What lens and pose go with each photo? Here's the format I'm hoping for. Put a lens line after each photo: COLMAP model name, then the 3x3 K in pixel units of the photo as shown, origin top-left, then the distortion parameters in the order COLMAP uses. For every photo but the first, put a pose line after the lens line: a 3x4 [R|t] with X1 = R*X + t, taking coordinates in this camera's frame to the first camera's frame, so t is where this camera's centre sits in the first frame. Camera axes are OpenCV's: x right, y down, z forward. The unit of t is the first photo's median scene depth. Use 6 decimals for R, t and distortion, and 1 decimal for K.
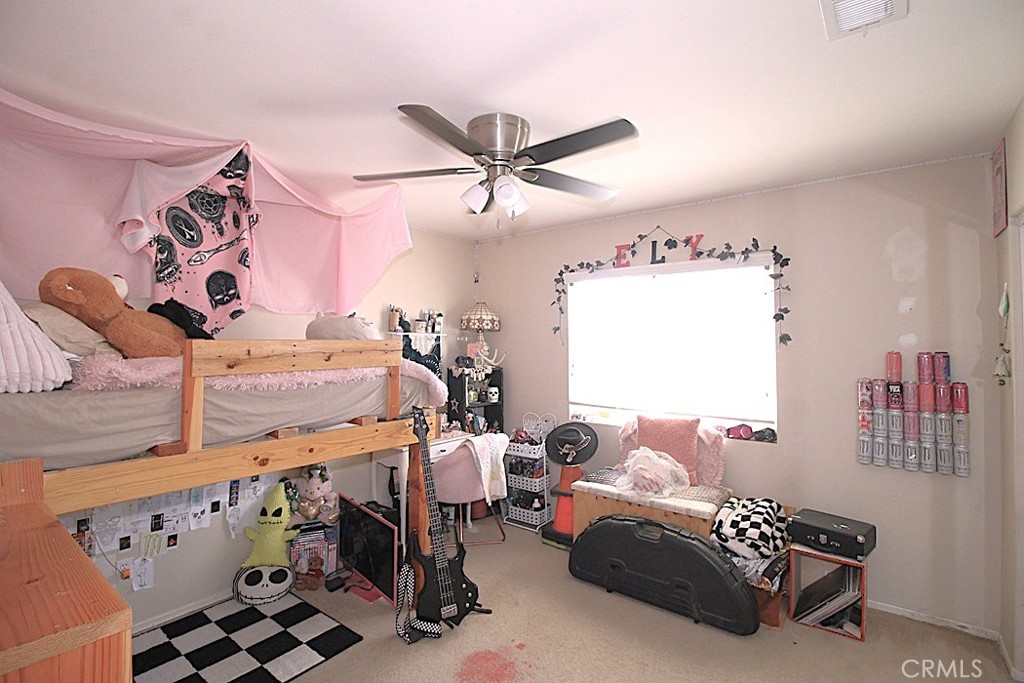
lens RADIAL K [[478.5, 0, 511.7], [0, 478.5, 330.9], [0, 0, 1]] dist [0.001250, -0.012771]
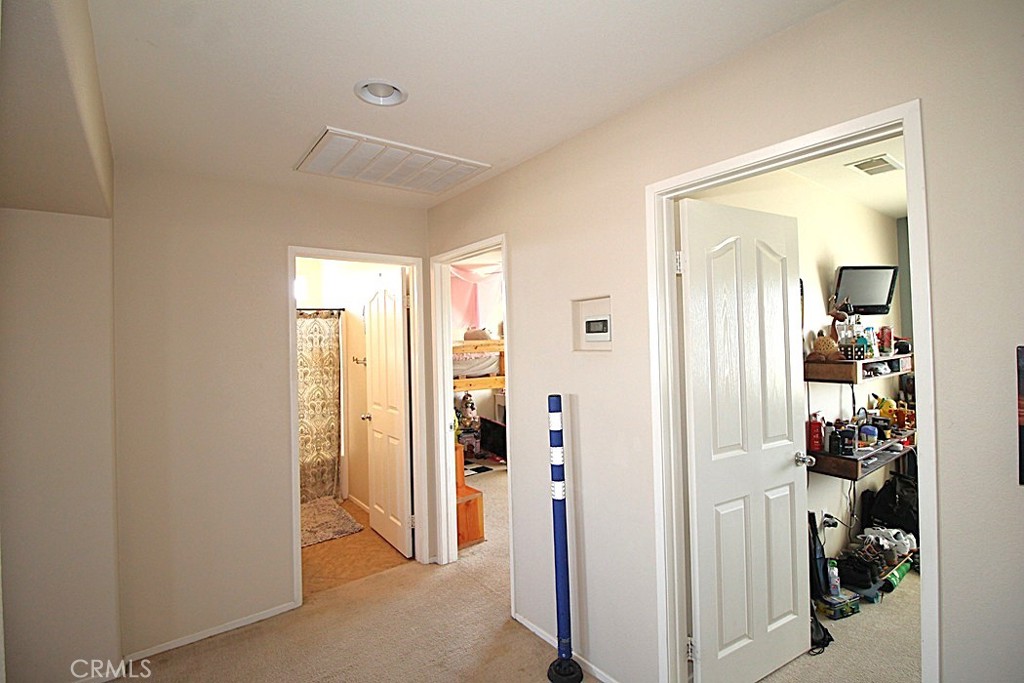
lens RADIAL K [[478.5, 0, 511.7], [0, 478.5, 330.9], [0, 0, 1]] dist [0.001250, -0.012771]
pose [[0.968602, -0.026135, -0.247240, 0.291192], [0.026837, 0.999640, -0.000530, -0.018029], [0.247165, -0.006122, 0.968954, -0.967203]]
